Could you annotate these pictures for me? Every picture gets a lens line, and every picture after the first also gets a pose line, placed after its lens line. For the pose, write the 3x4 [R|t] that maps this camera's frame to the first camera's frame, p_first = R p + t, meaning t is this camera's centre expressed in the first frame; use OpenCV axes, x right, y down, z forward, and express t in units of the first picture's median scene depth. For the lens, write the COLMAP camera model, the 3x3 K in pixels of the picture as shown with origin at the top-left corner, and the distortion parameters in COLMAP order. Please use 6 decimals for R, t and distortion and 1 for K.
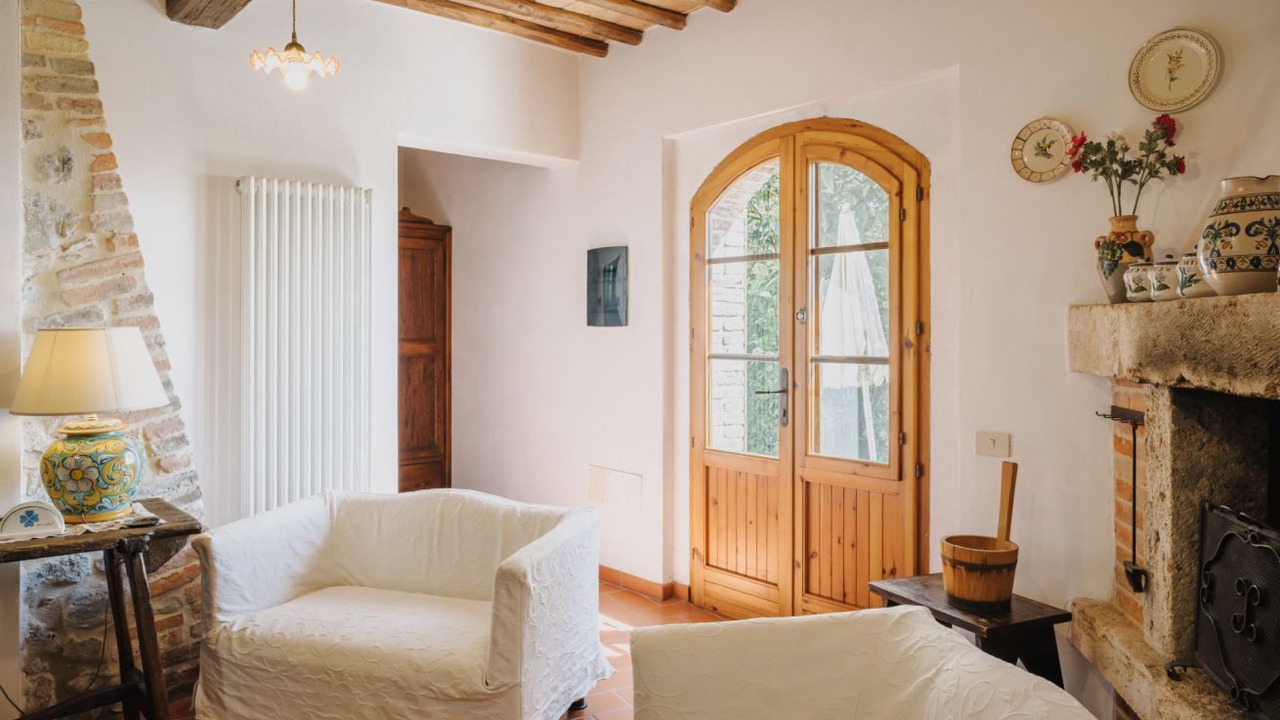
lens RADIAL K [[891.8, 0, 637.0], [0, 891.8, 350.2], [0, 0, 1]] dist [-0.001252, 0.000658]
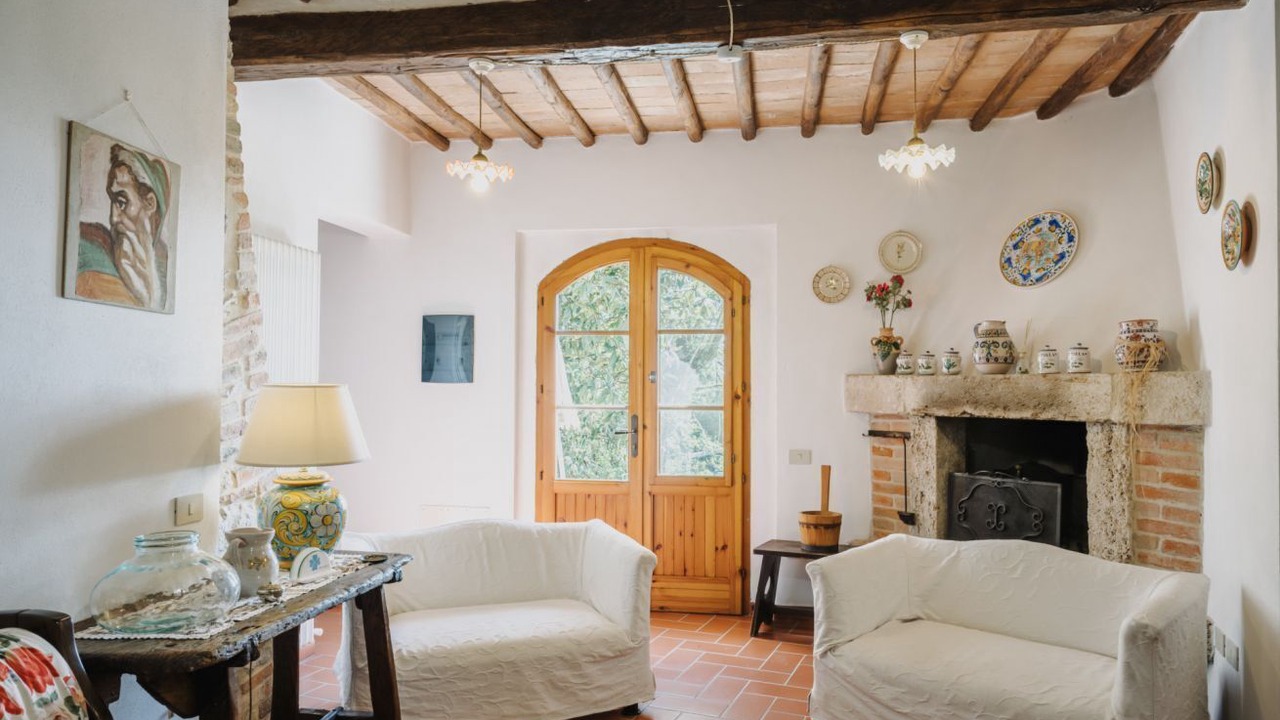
lens RADIAL K [[896.5, 0, 638.1], [0, 896.5, 379.4], [0, 0, 1]] dist [0.003575, 0.000433]
pose [[0.755886, 0.008505, 0.654648, -0.915465], [0.008697, 0.999697, -0.023029, -0.002729], [-0.654646, 0.023101, 0.755583, -0.064896]]
